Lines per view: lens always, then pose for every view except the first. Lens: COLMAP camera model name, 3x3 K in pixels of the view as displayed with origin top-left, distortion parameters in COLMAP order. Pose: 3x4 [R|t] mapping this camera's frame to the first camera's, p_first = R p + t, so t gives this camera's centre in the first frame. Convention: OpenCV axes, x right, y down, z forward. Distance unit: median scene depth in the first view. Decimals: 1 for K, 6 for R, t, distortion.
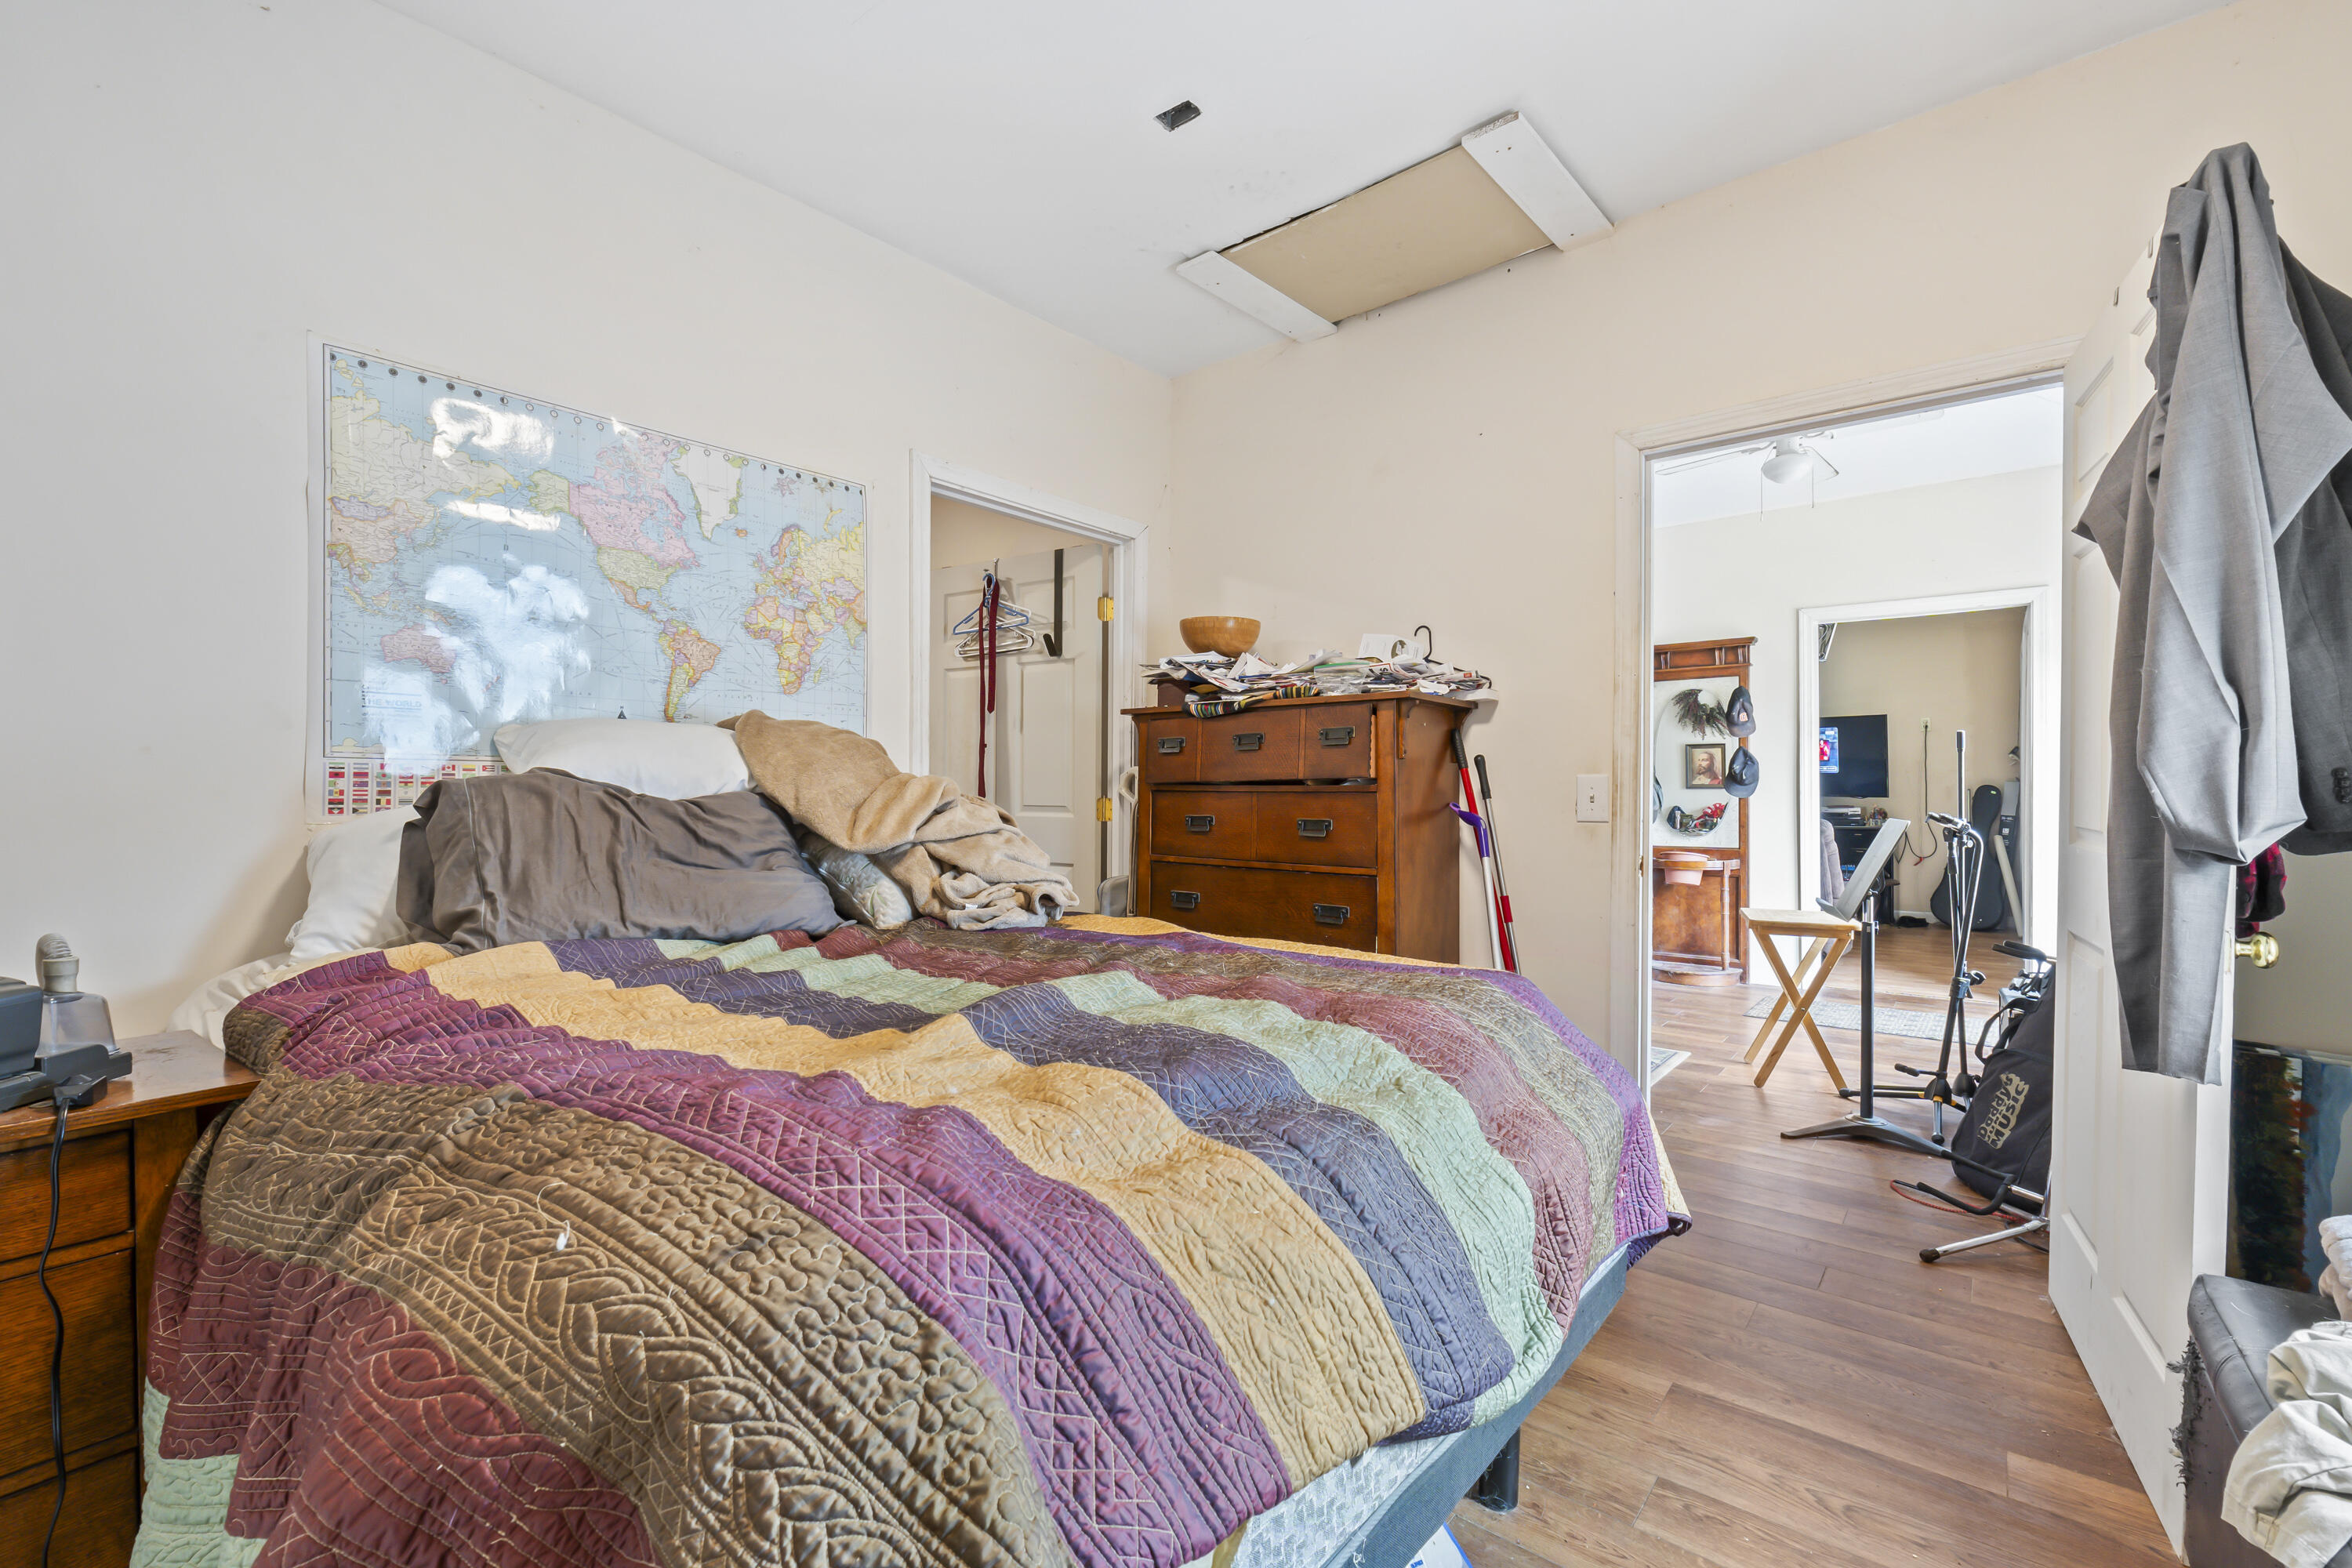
lens RADIAL K [[1006.8, 0, 1175.6], [0, 1006.8, 785.6], [0, 0, 1]] dist [-0.002393, 0.000266]
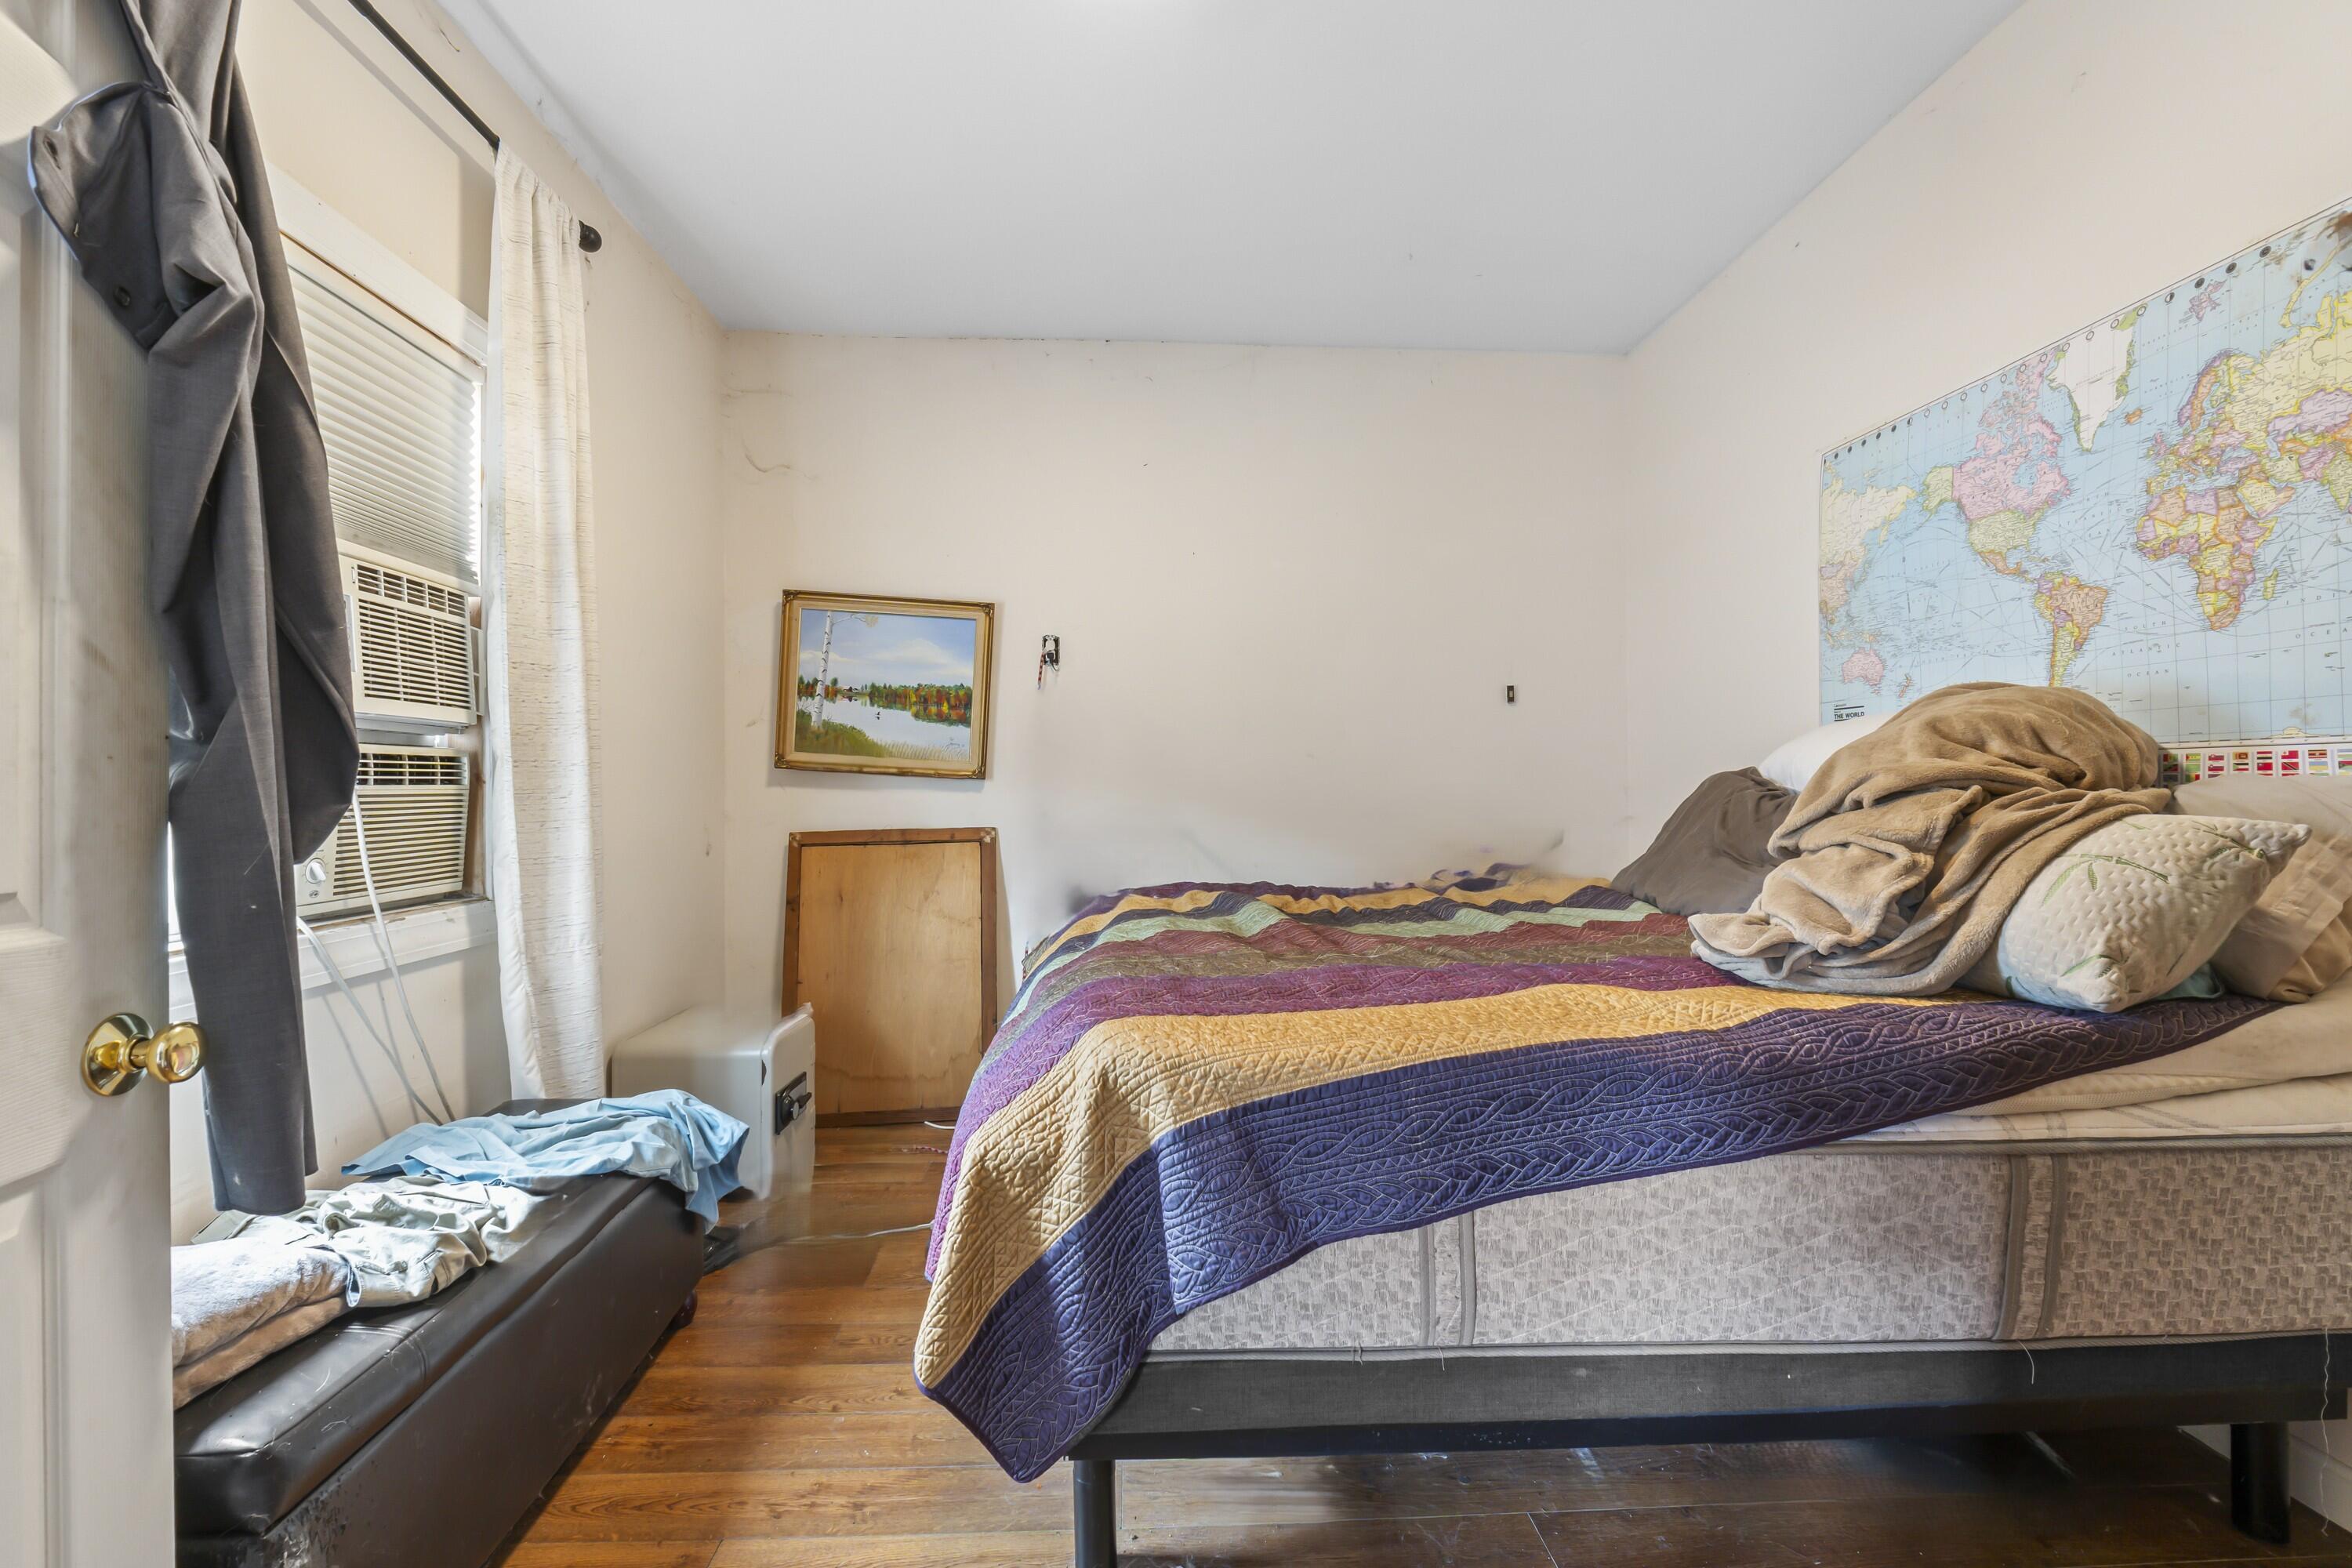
lens RADIAL K [[1006.8, 0, 1169.4], [0, 1006.8, 792.2], [0, 0, 1]] dist [-0.002393, 0.000266]
pose [[-0.739872, -0.000427, -0.672748, 0.548477], [0.001679, 0.999996, -0.002482, 0.011667], [0.672746, -0.002966, -0.739868, 1.086310]]
